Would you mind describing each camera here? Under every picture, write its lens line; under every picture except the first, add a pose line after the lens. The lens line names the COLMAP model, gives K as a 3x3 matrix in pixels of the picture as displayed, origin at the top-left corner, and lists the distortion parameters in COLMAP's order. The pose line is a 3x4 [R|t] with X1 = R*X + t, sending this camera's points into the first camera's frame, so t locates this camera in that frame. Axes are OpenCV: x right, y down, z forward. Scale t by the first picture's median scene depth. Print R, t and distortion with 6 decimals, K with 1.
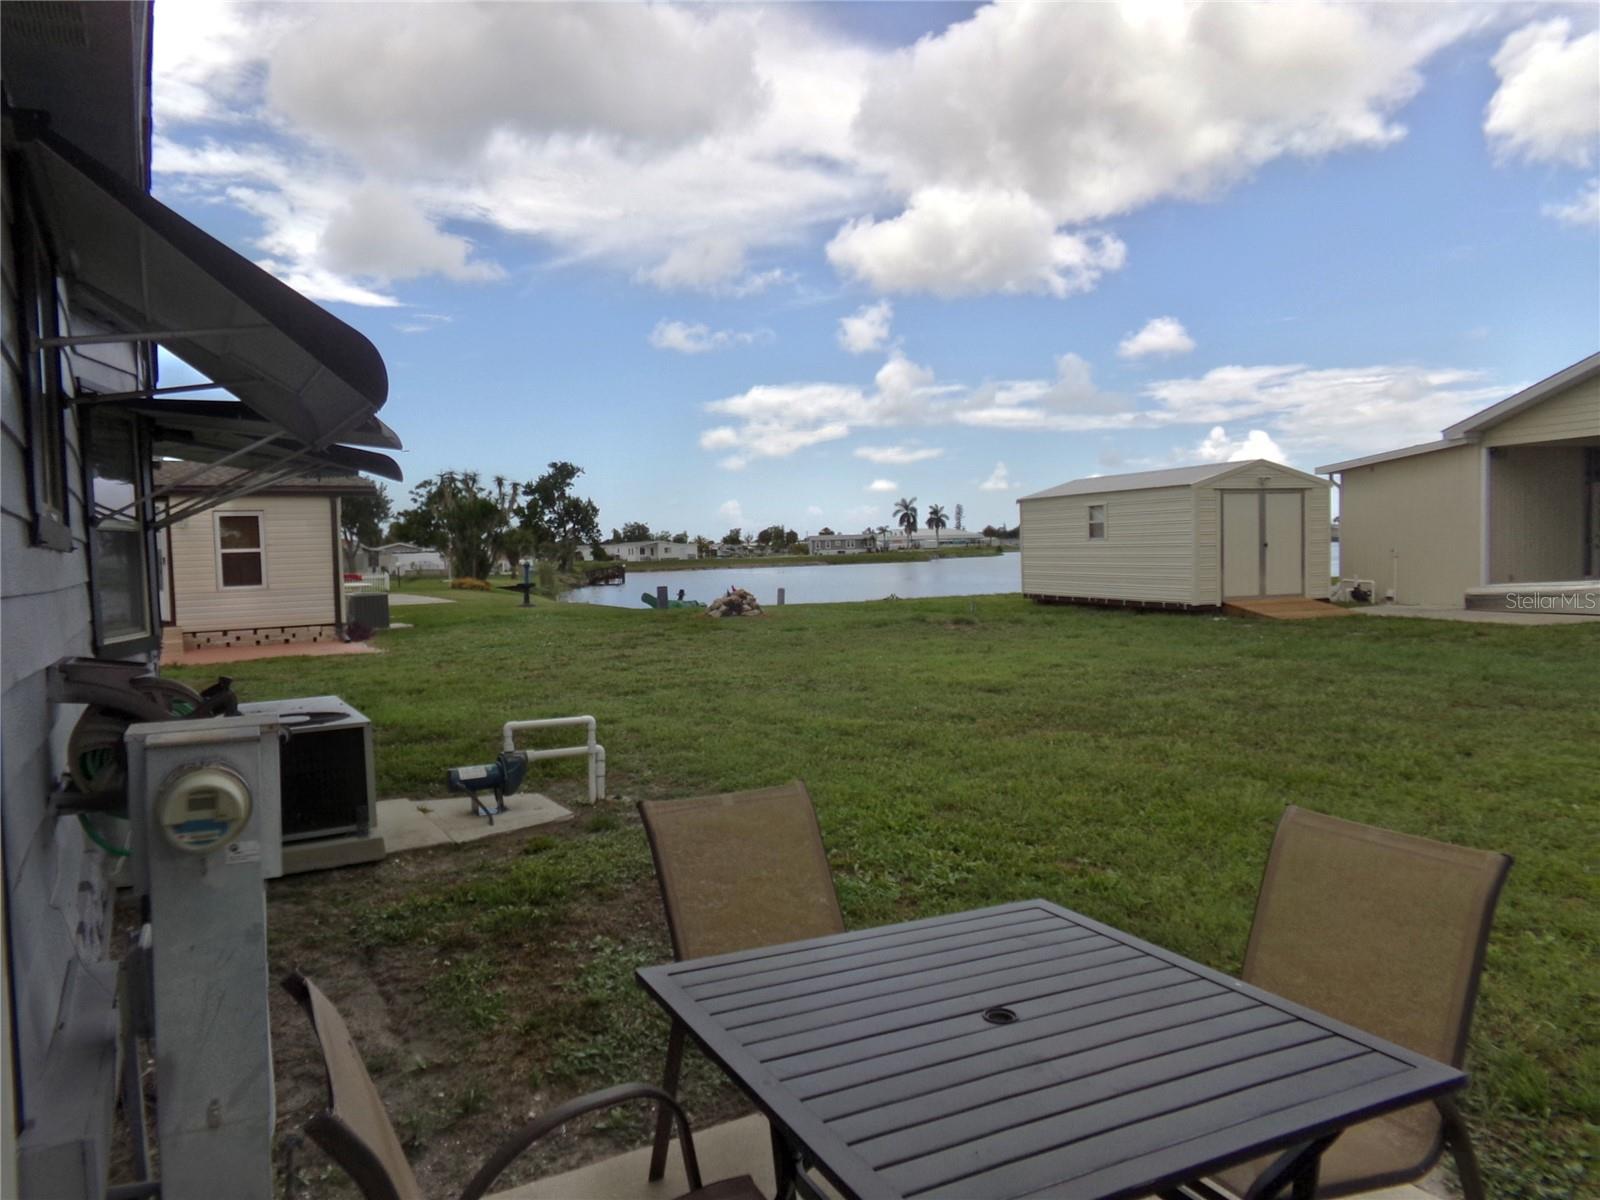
lens RADIAL K [[1123.5, 0, 794.3], [0, 1123.5, 616.9], [0, 0, 1]] dist [-0.002716, 0.003964]
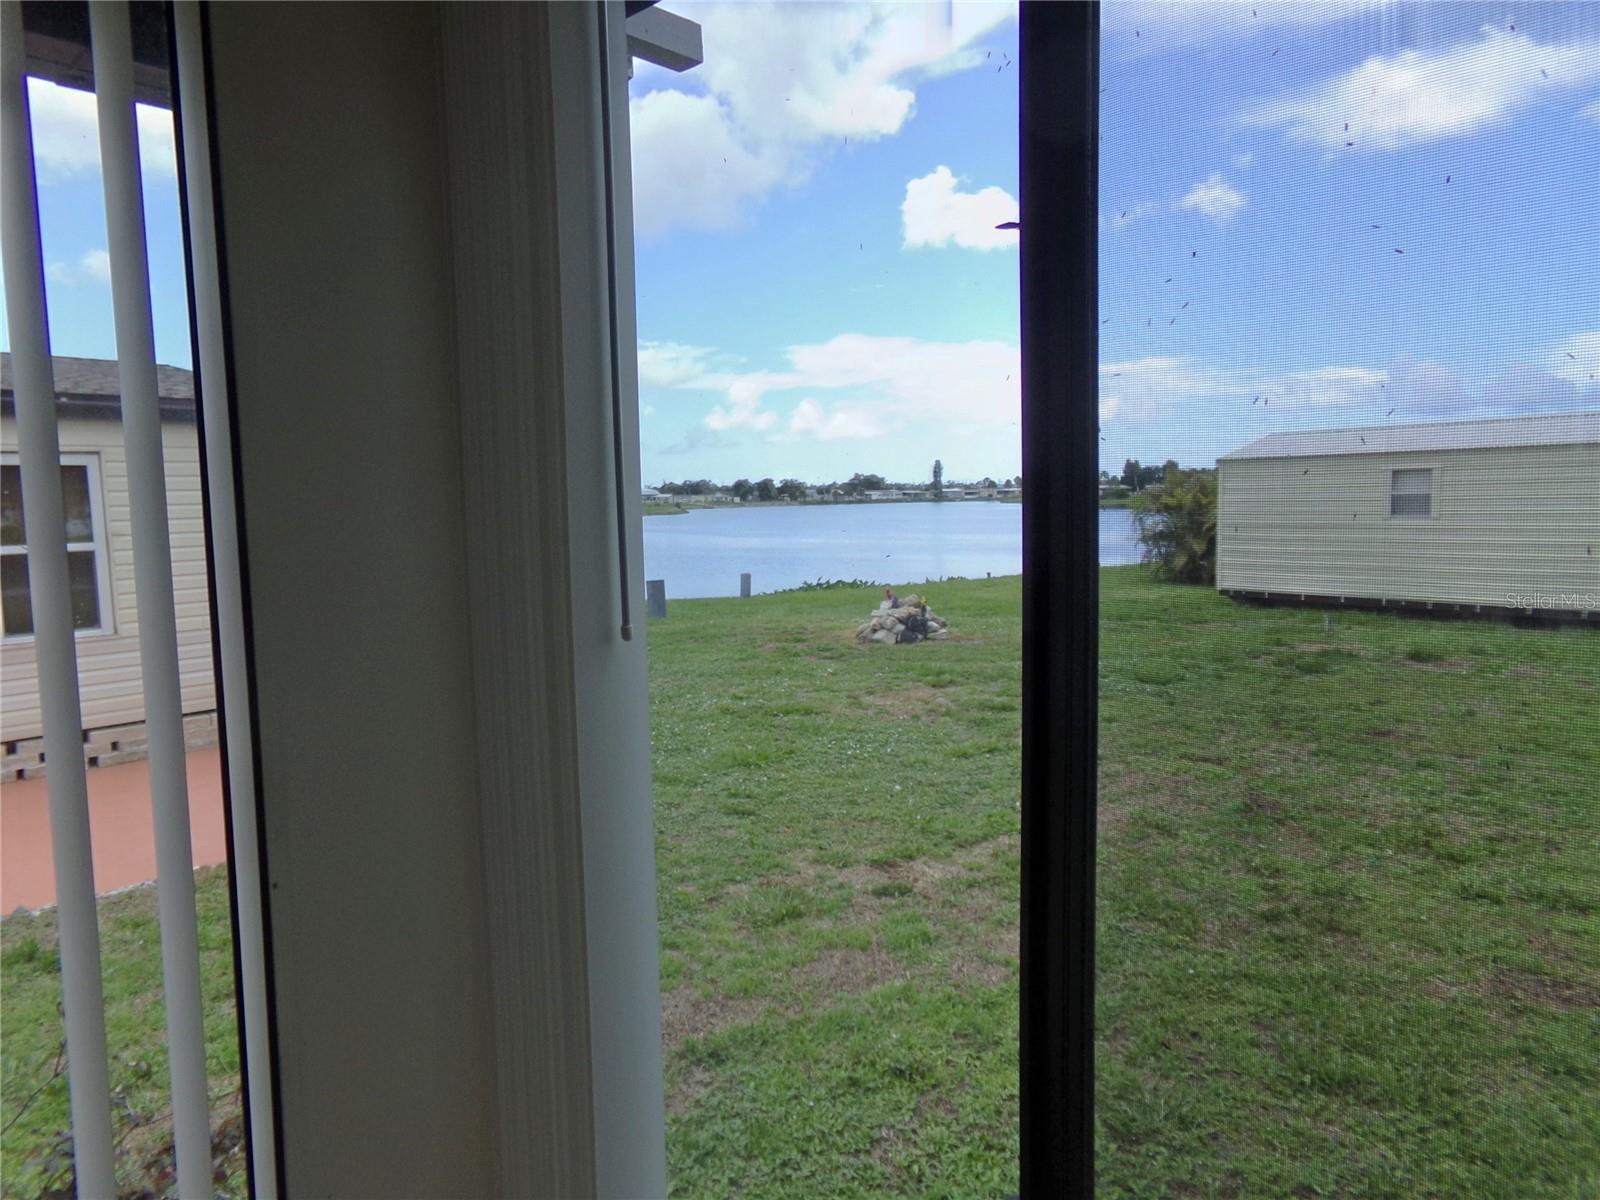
lens RADIAL K [[1123.5, 0, 794.3], [0, 1123.5, 616.9], [0, 0, 1]] dist [-0.002716, 0.003964]
pose [[0.953507, -0.022246, 0.300547, -0.300851], [0.010511, 0.999120, 0.040607, -0.039450], [-0.301186, -0.035560, 0.952902, 0.443413]]
